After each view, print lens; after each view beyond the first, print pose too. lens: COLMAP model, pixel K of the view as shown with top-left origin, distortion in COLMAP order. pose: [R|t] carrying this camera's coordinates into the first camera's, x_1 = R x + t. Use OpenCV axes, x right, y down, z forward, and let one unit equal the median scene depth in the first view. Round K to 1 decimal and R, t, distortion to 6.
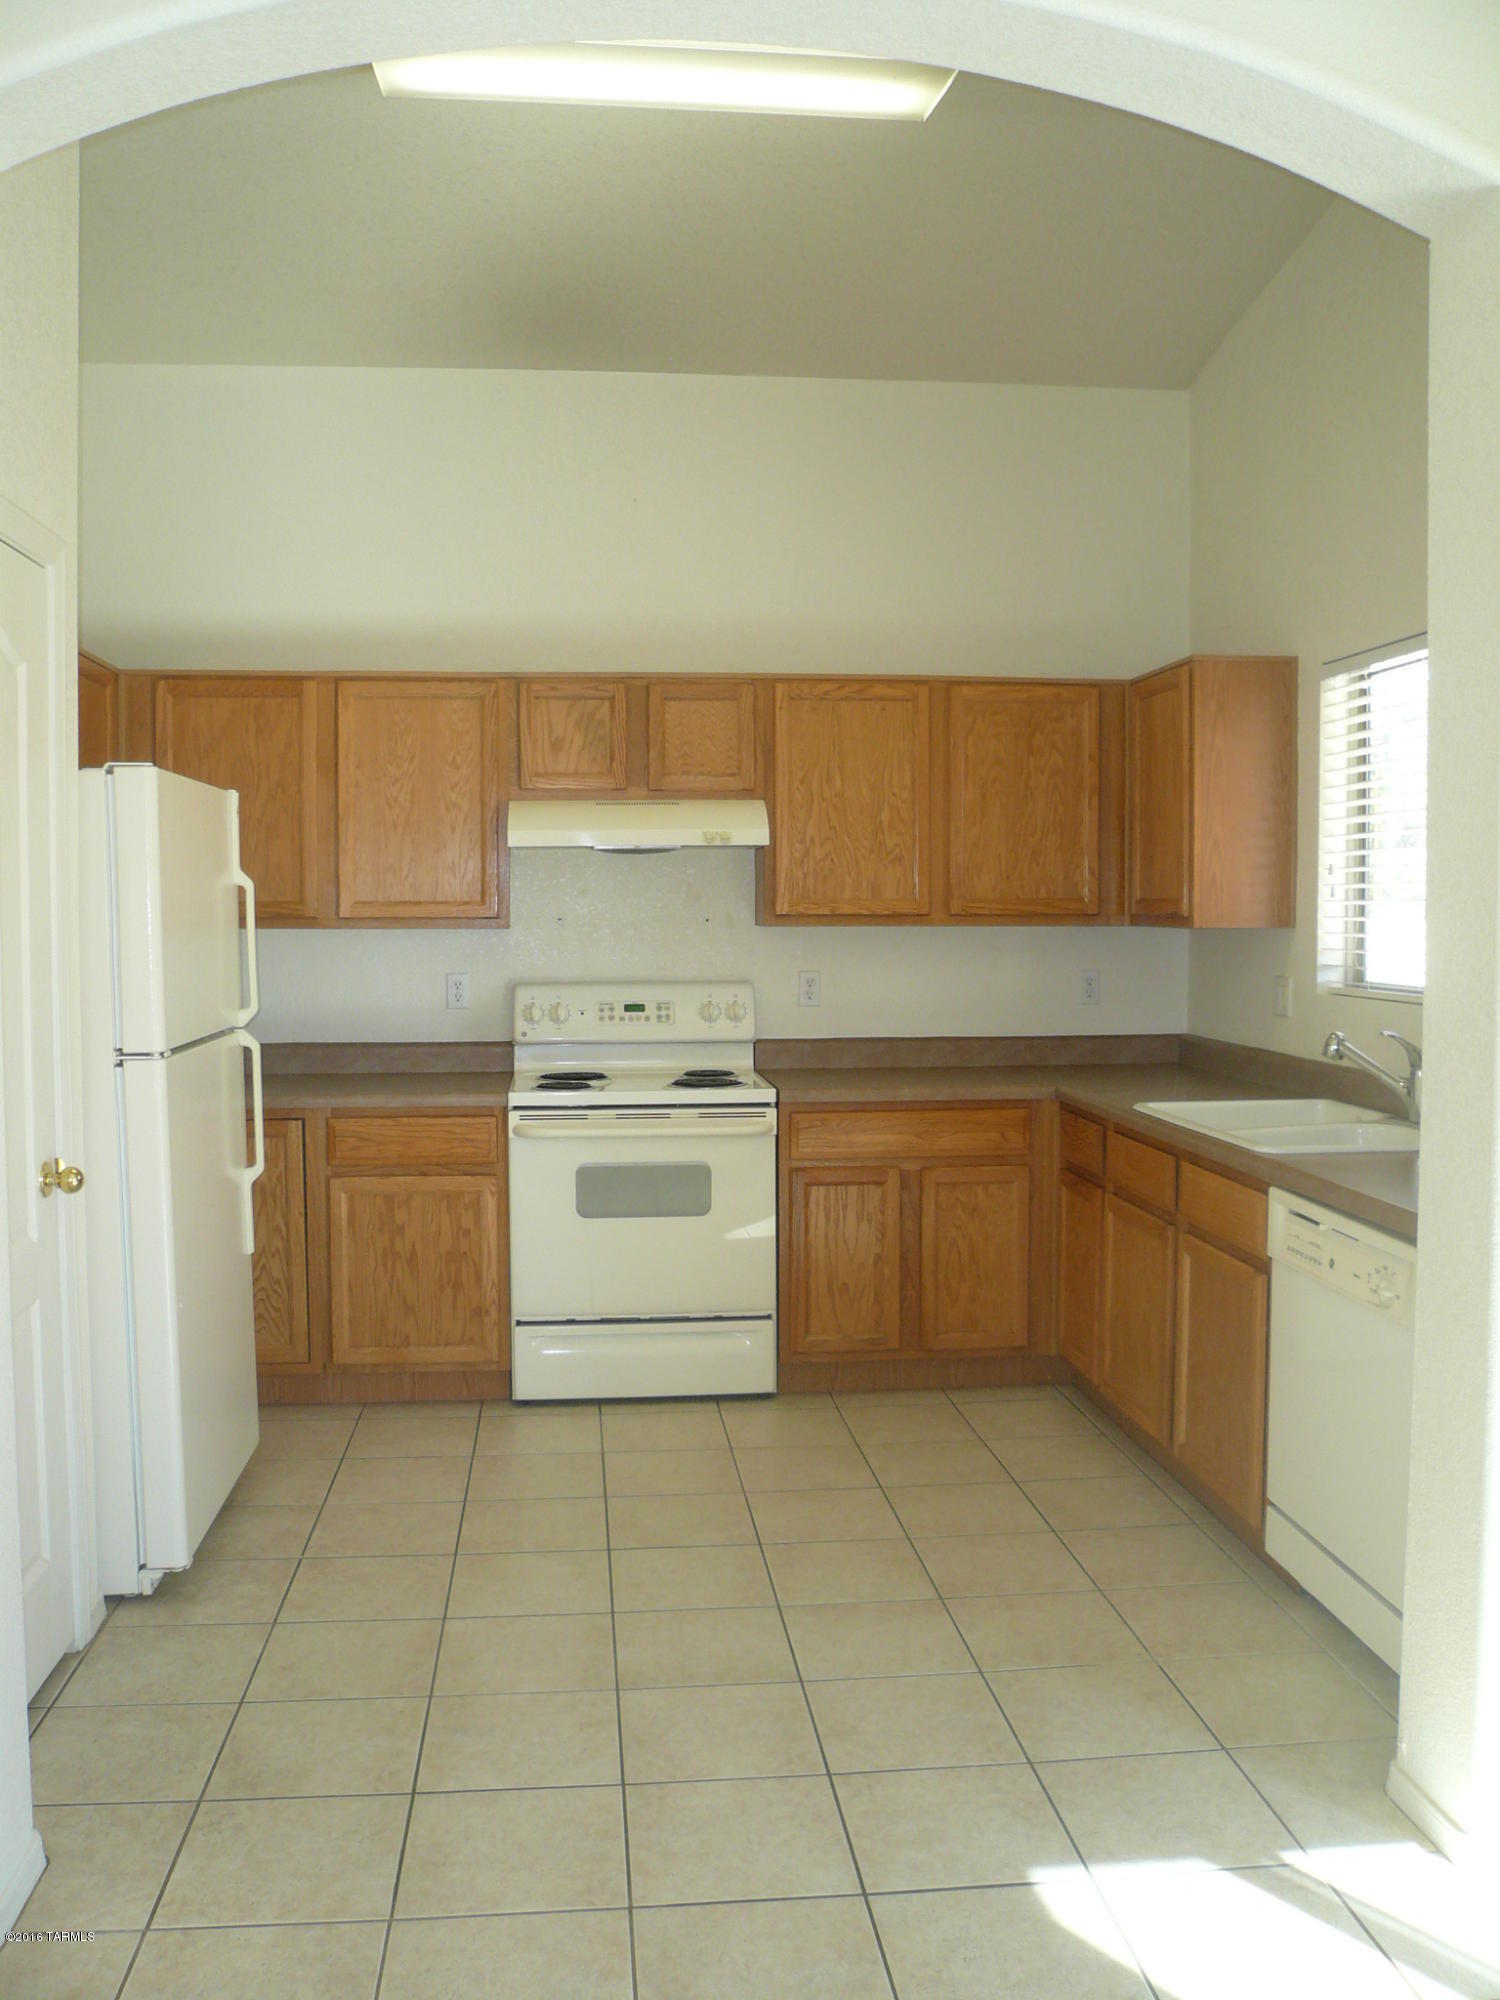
lens RADIAL K [[1667.1, 0, 737.8], [0, 1667.1, 1002.2], [0, 0, 1]] dist [-0.135477, 0.144628]
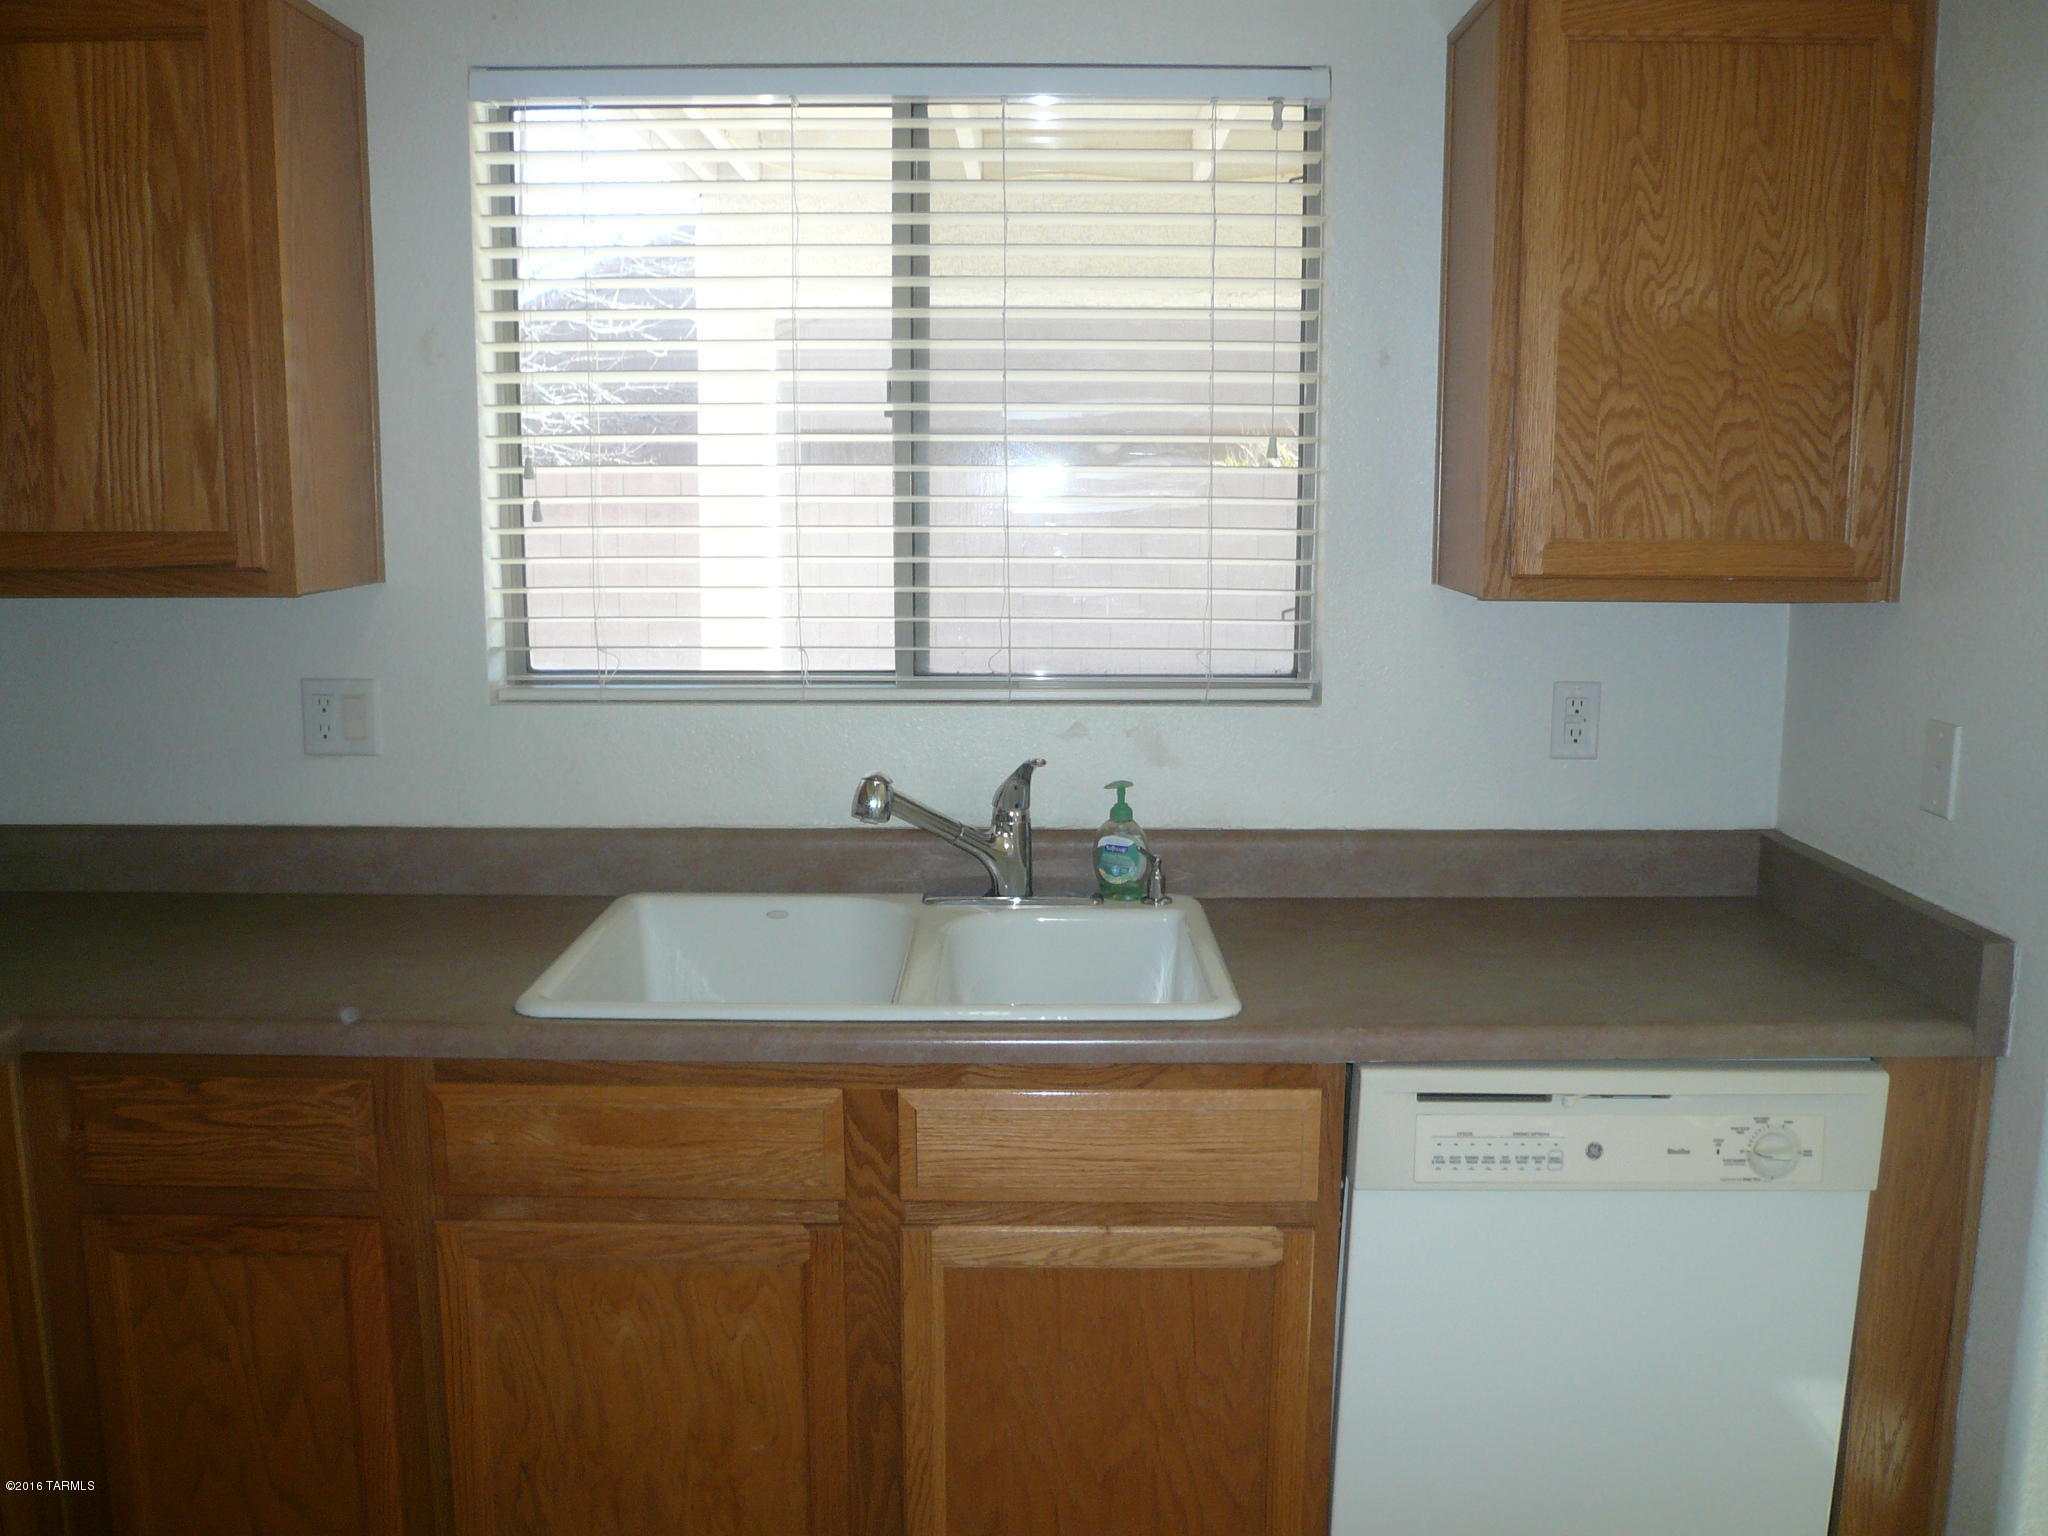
lens RADIAL K [[1707.1, 0, 1034.7], [0, 1707.1, 742.1], [0, 0, 1]] dist [-0.135477, 0.144628]
pose [[0.106035, -0.146654, 0.983488, -0.156956], [0.053421, 0.988476, 0.141638, -0.056686], [-0.992926, 0.037521, 0.112648, 0.710884]]
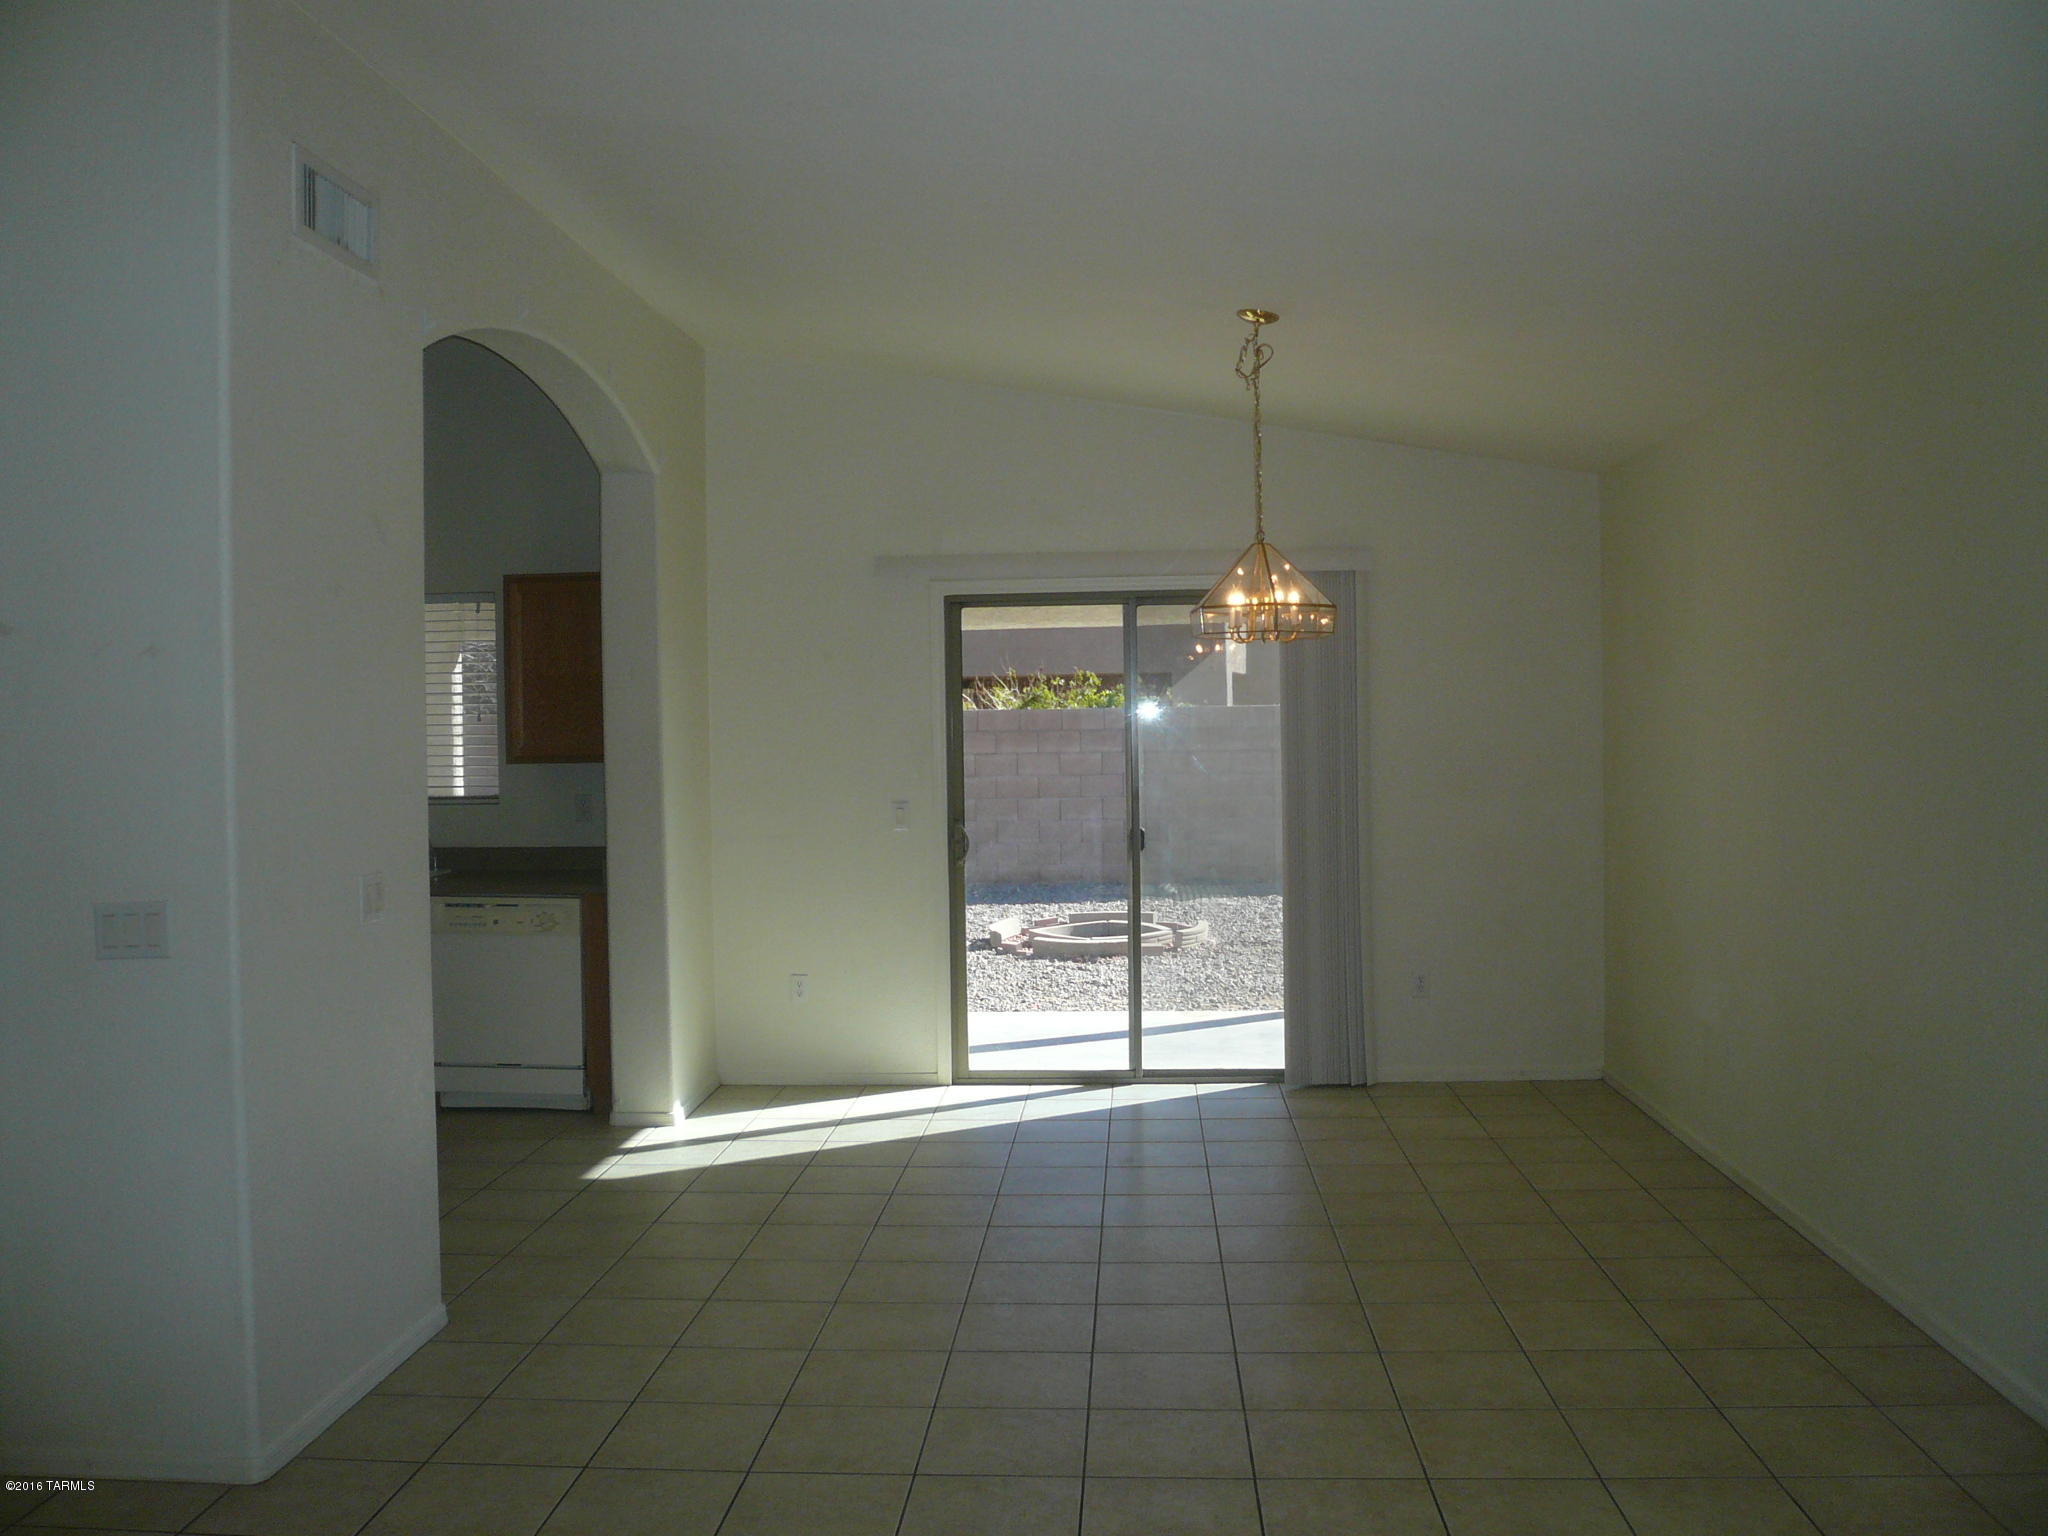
lens RADIAL K [[1707.1, 0, 1034.7], [0, 1707.1, 742.1], [0, 0, 1]] dist [-0.135477, 0.144628]
pose [[0.163869, -0.013771, 0.986386, -1.019419], [0.075696, 0.997130, 0.001346, -0.011741], [-0.983574, 0.074445, 0.164441, -0.023195]]
